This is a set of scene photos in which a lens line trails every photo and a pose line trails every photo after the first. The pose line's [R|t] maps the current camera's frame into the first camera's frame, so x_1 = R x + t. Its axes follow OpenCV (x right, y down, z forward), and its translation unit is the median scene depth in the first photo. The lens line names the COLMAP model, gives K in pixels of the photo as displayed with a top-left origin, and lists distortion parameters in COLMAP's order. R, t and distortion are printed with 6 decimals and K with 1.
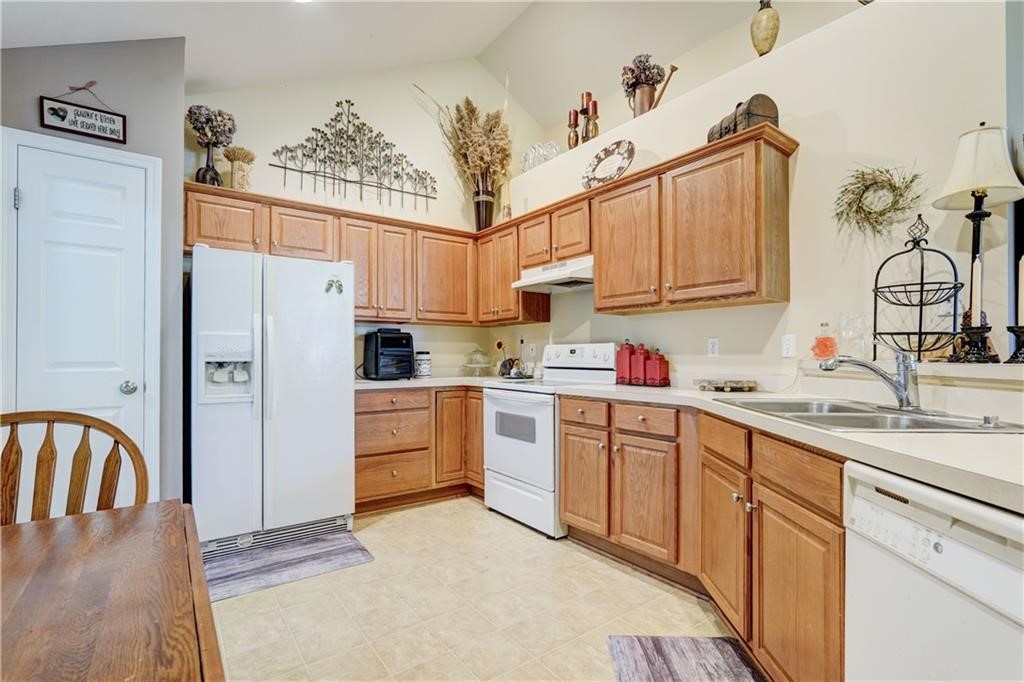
lens RADIAL K [[465.4, 0, 507.8], [0, 465.4, 351.7], [0, 0, 1]] dist [-0.021210, 0.012743]
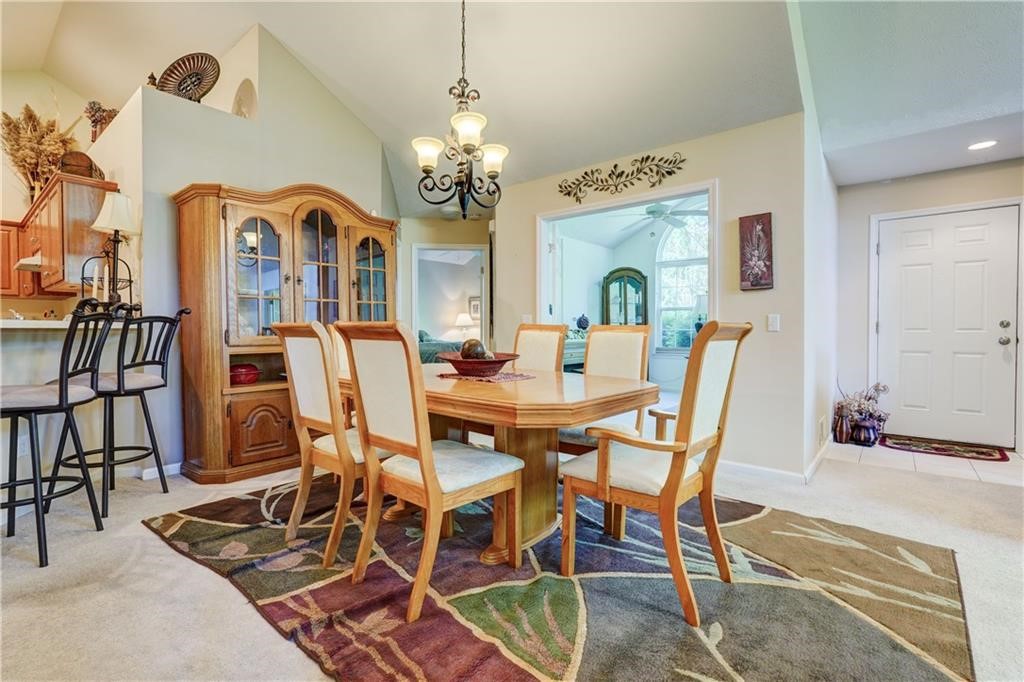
lens RADIAL K [[476.2, 0, 512.0], [0, 476.2, 341.0], [0, 0, 1]] dist [-0.000645, 0.000351]
pose [[0.974639, -0.003562, 0.223754, 1.287281], [-0.001999, 0.999695, 0.024623, 0.031309], [-0.223773, -0.024446, 0.974335, -0.724803]]
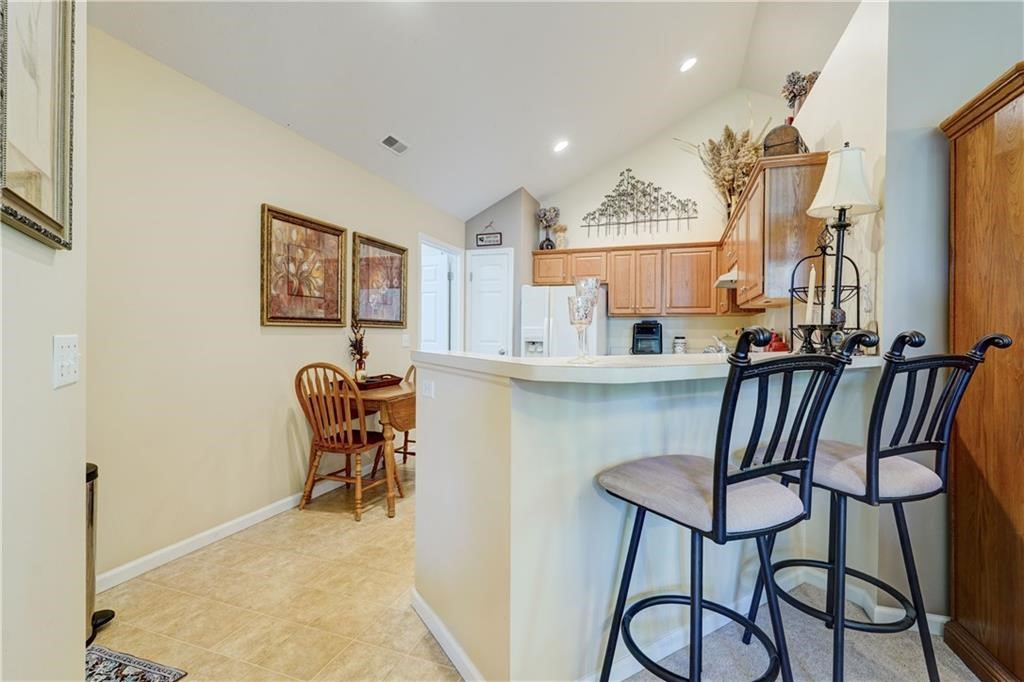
lens RADIAL K [[468.2, 0, 530.0], [0, 468.2, 336.4], [0, 0, 1]] dist [0.000488, 0.000074]
pose [[0.585112, 0.008845, -0.810904, 0.919966], [-0.003348, 0.999958, 0.008491, -0.016120], [0.810946, -0.002253, 0.585117, -0.192167]]
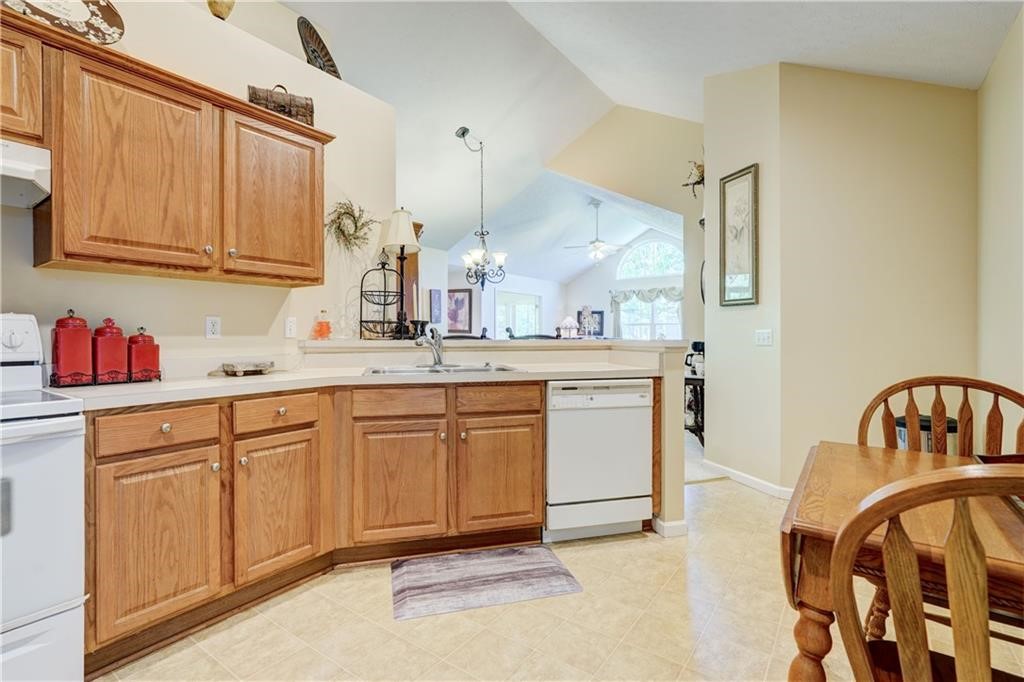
lens RADIAL K [[468.2, 0, 530.0], [0, 468.2, 336.4], [0, 0, 1]] dist [0.000488, 0.000074]
pose [[-0.313380, -0.002350, 0.949625, -0.537221], [-0.004614, 0.999989, 0.000952, 0.004036], [-0.949617, -0.004083, -0.313387, 0.678281]]
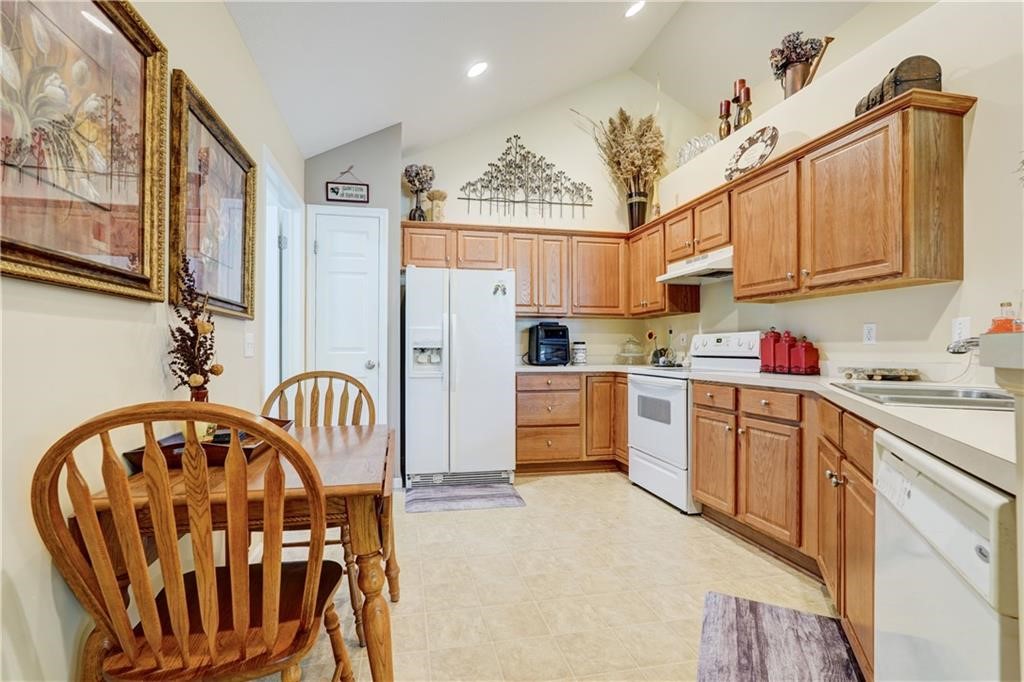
lens RADIAL K [[452.9, 0, 491.9], [0, 452.9, 347.1], [0, 0, 1]] dist [-0.006573, 0.000480]
pose [[0.905286, 0.000018, -0.424803, 0.133826], [0.000572, 0.999999, 0.001261, 0.015299], [0.424802, -0.001385, 0.905285, -0.135447]]
